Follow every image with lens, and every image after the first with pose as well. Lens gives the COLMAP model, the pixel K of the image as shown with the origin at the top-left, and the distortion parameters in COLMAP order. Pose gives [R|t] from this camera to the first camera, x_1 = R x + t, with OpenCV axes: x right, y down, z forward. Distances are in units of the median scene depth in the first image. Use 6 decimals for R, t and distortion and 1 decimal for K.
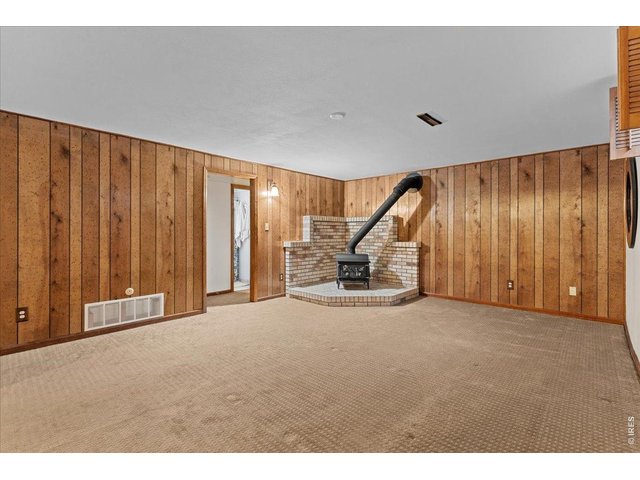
lens RADIAL K [[295.8, 0, 321.6], [0, 295.8, 237.9], [0, 0, 1]] dist [0.005429, 0.000447]
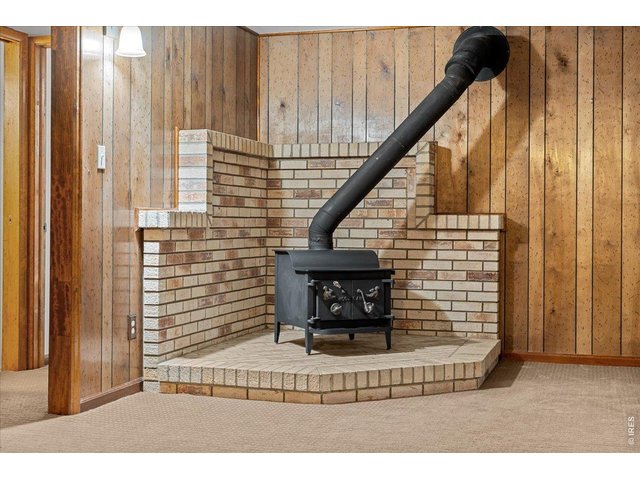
lens RADIAL K [[879.3, 0, 319.0], [0, 879.3, 238.3], [0, 0, 1]] dist [0.010406, 0.000000]
pose [[0.909730, -0.004463, 0.415176, -0.331342], [0.002465, 0.999983, 0.005348, 0.036699], [-0.415192, -0.003842, 0.909726, 0.101148]]
